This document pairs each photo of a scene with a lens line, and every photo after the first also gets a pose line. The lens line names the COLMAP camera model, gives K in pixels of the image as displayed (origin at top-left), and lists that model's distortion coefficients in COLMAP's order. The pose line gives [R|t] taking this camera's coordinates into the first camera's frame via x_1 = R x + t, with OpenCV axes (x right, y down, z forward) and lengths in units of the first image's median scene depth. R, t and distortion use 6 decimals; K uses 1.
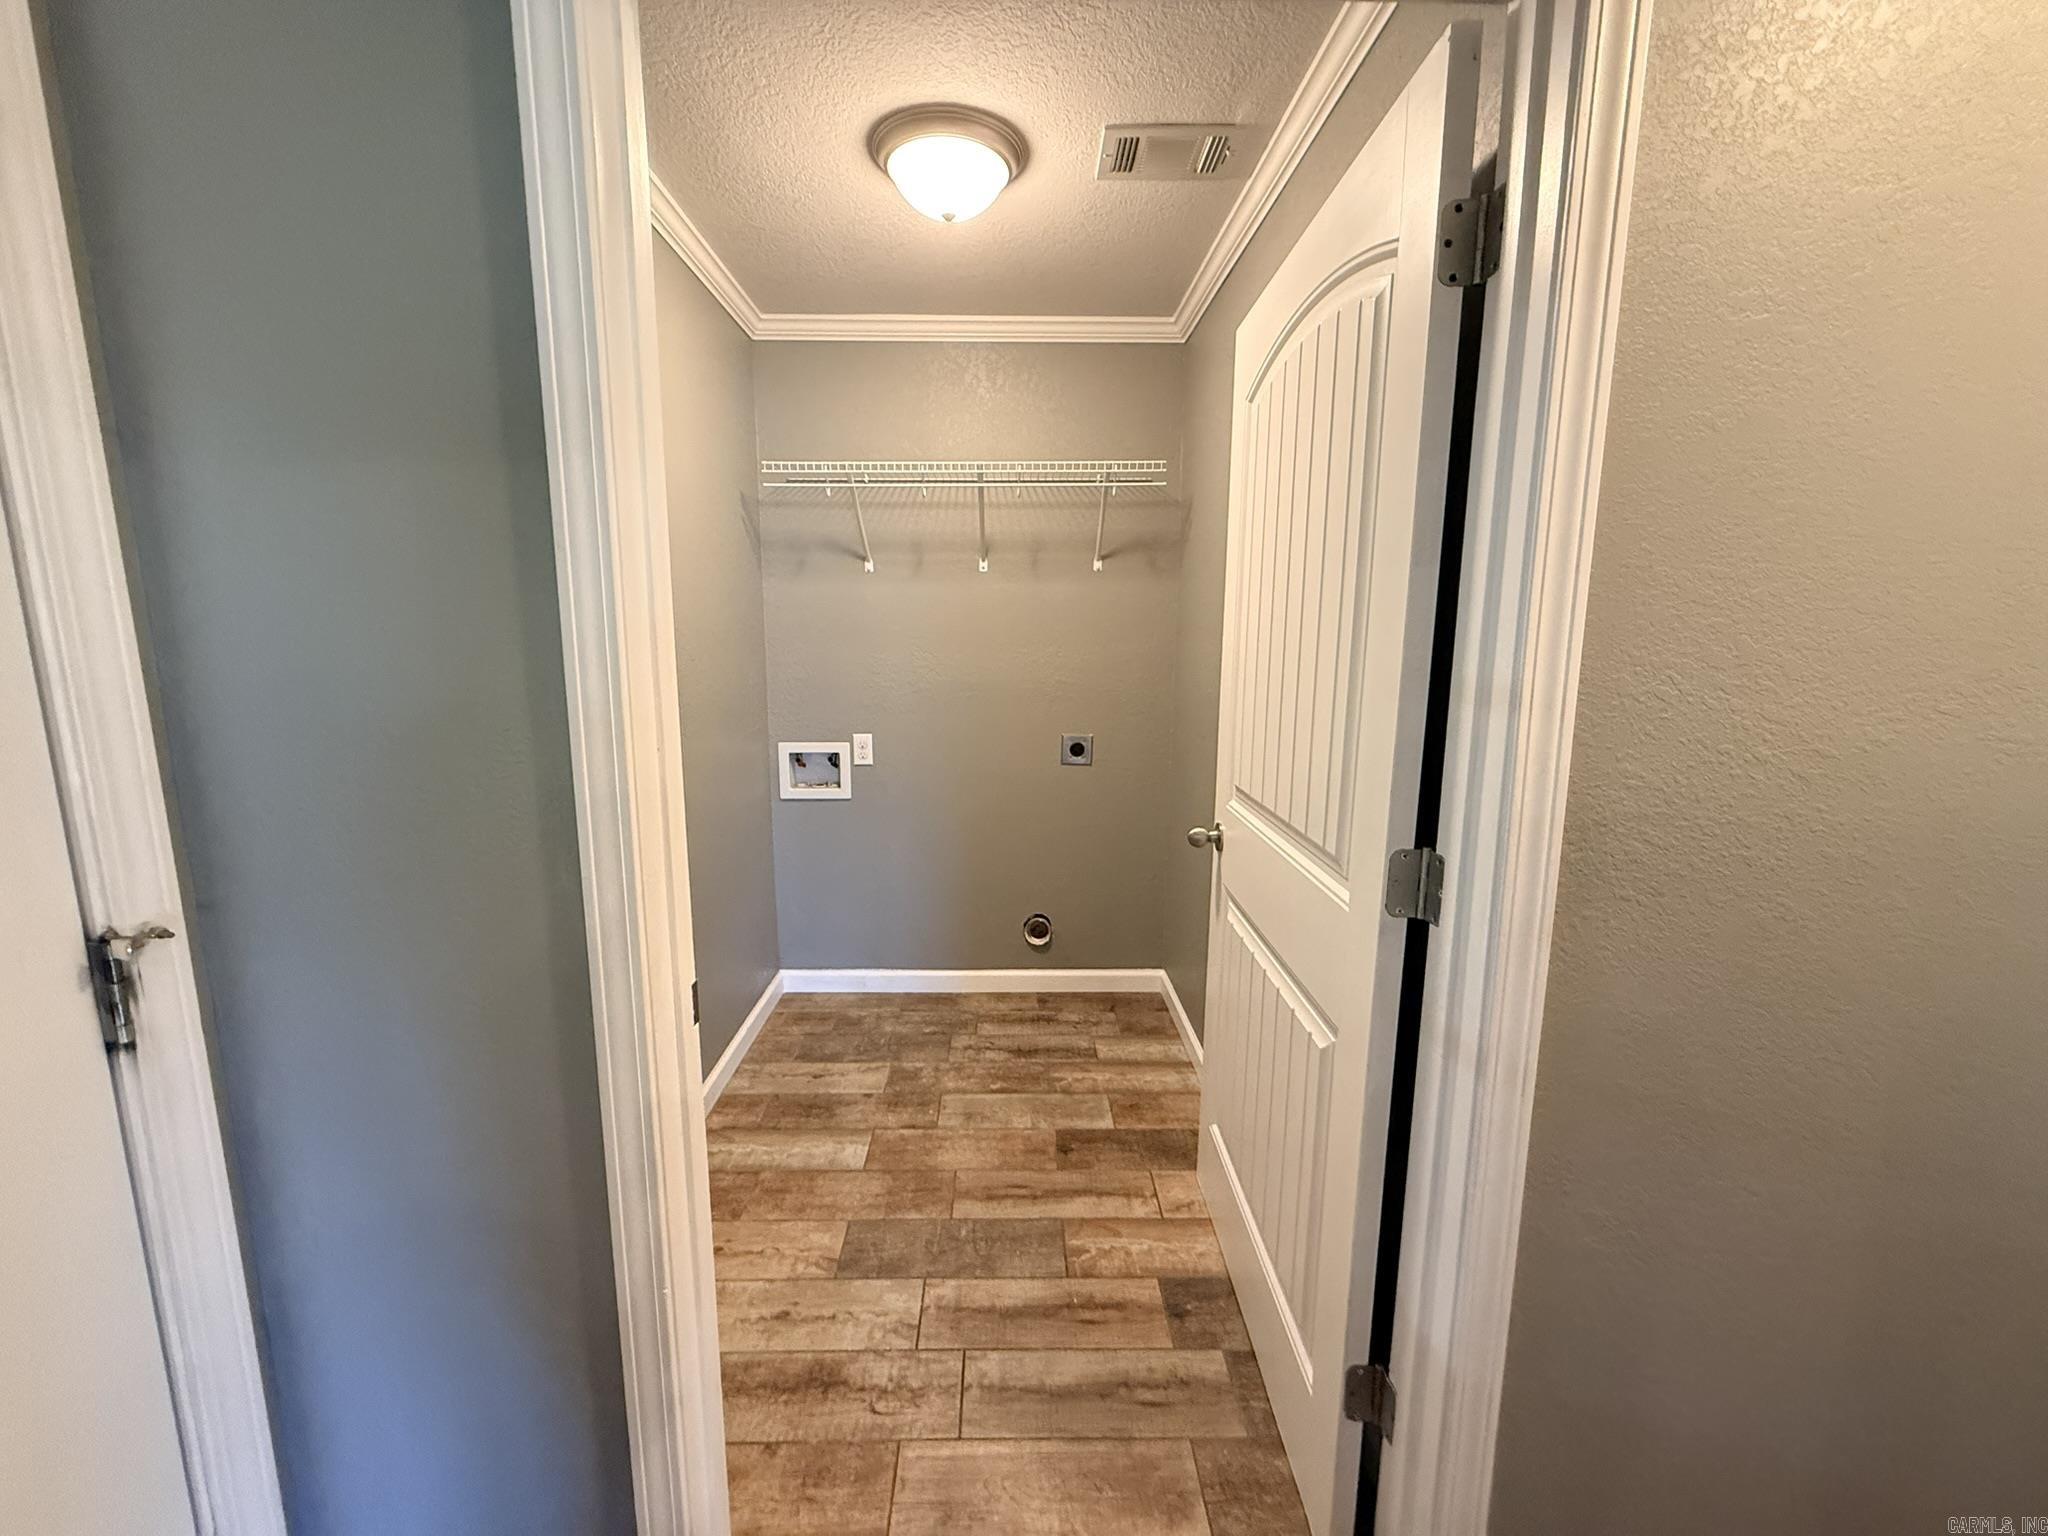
lens RADIAL K [[814.5, 0, 1015.0], [0, 814.5, 768.9], [0, 0, 1]] dist [0.000752, -0.000159]
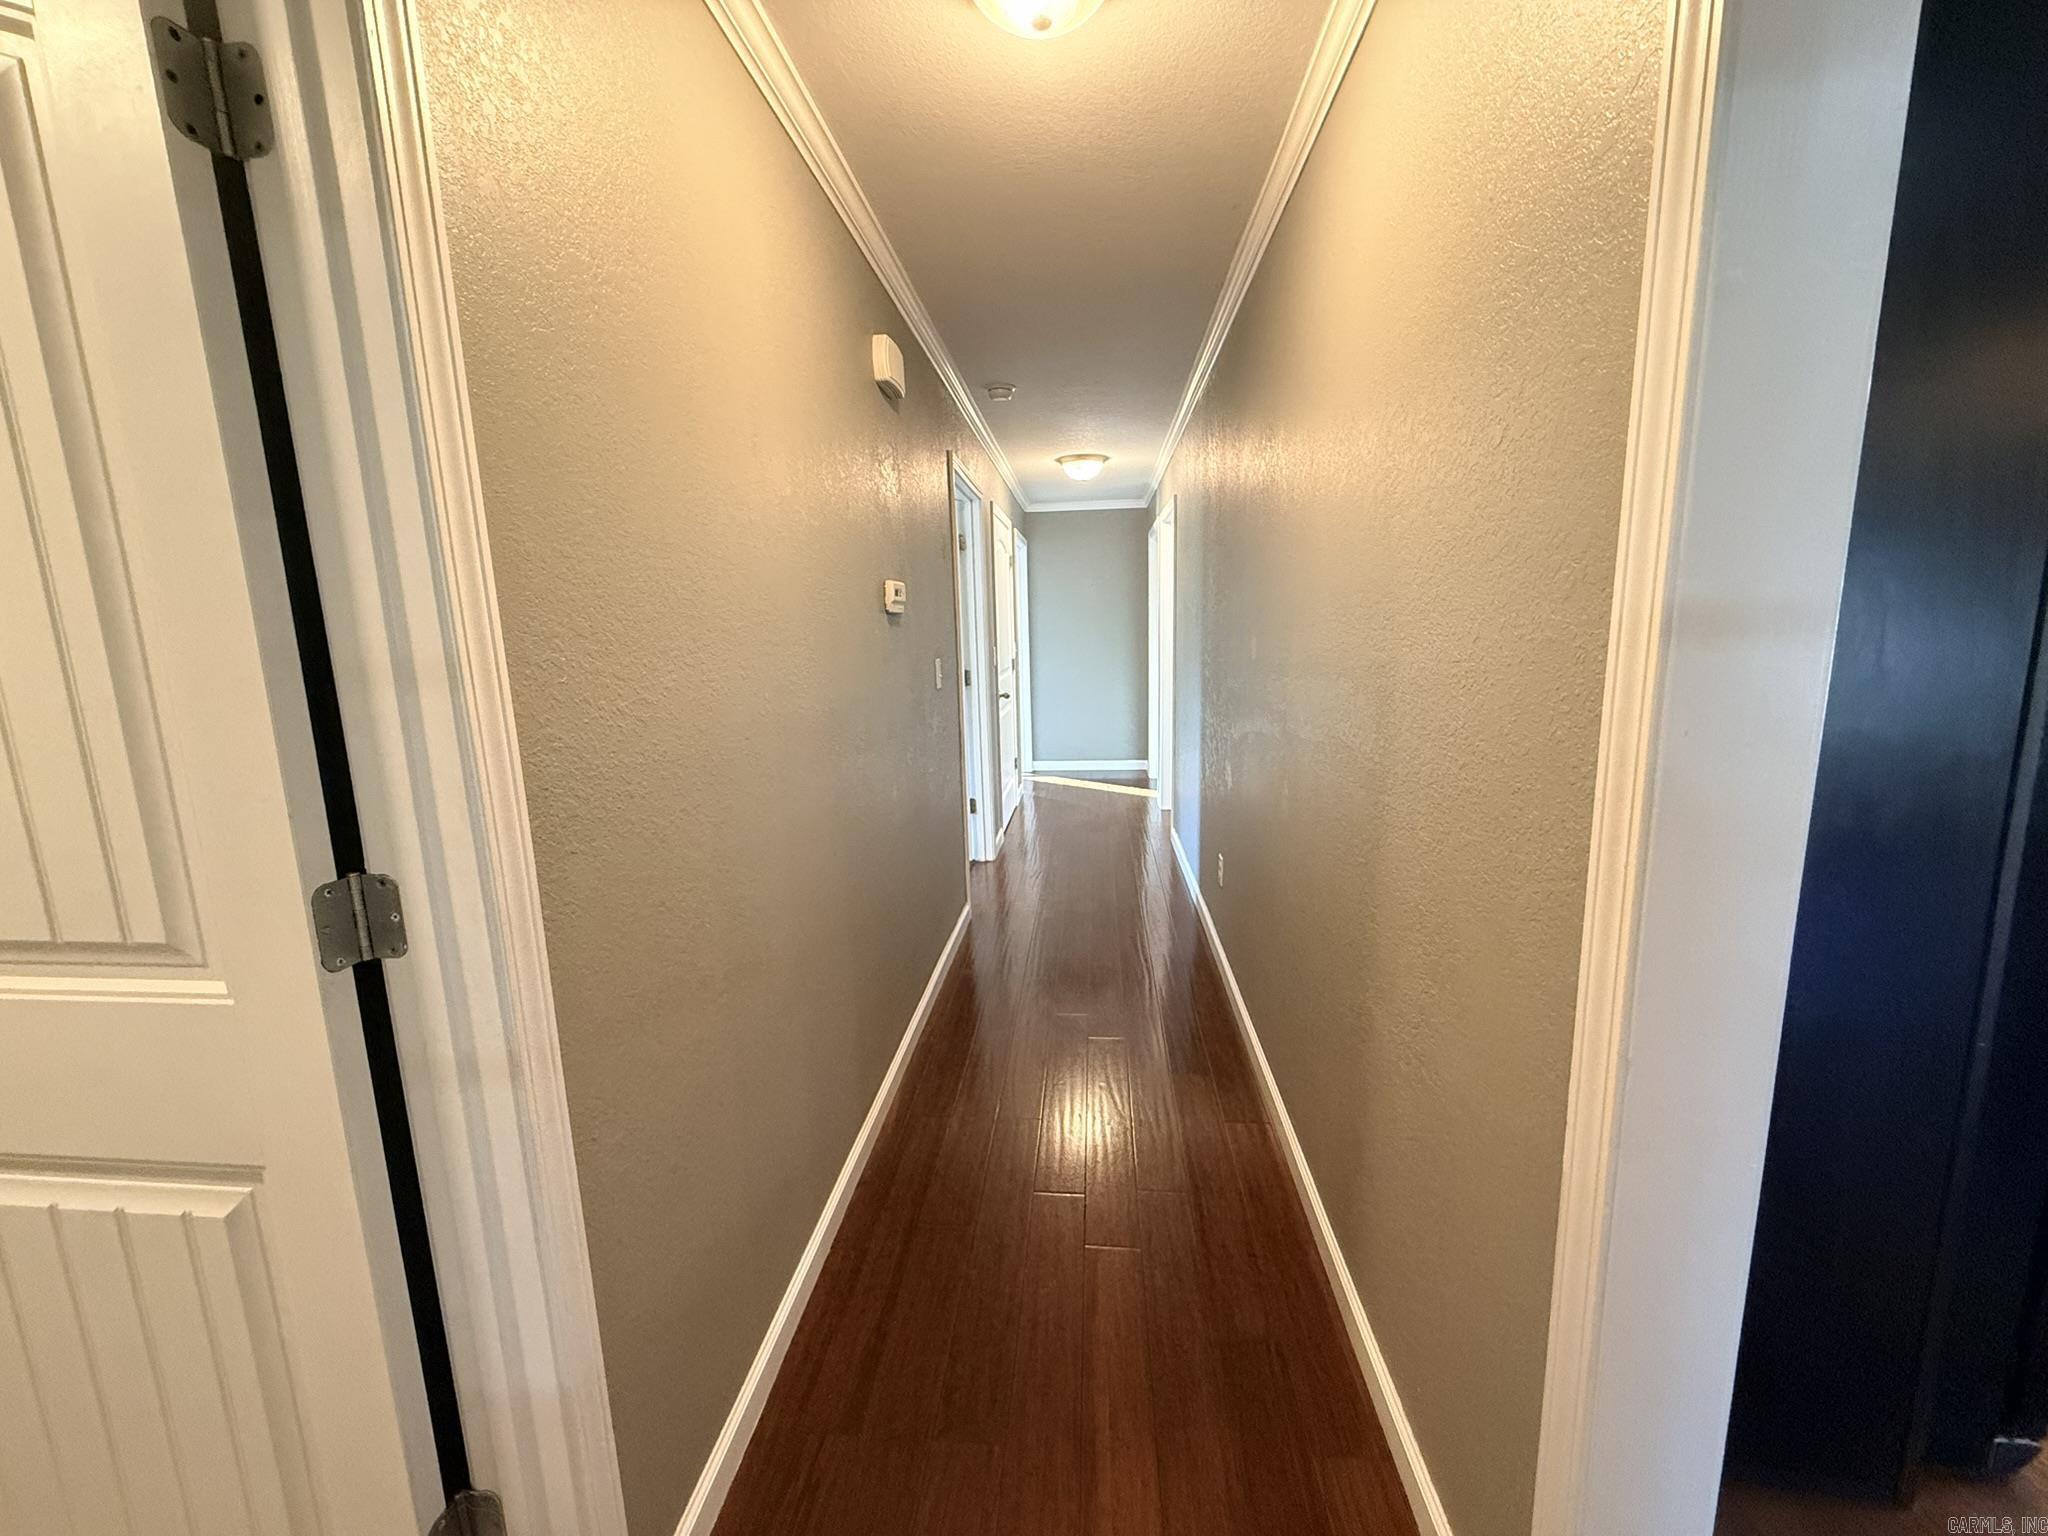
lens RADIAL K [[814.5, 0, 1012.4], [0, 814.5, 760.3], [0, 0, 1]] dist [0.000752, -0.000159]
pose [[0.108468, -0.168576, 0.979702, -0.199427], [0.190261, 0.970819, 0.145983, -0.004939], [-0.975723, 0.170565, 0.137376, 0.243118]]
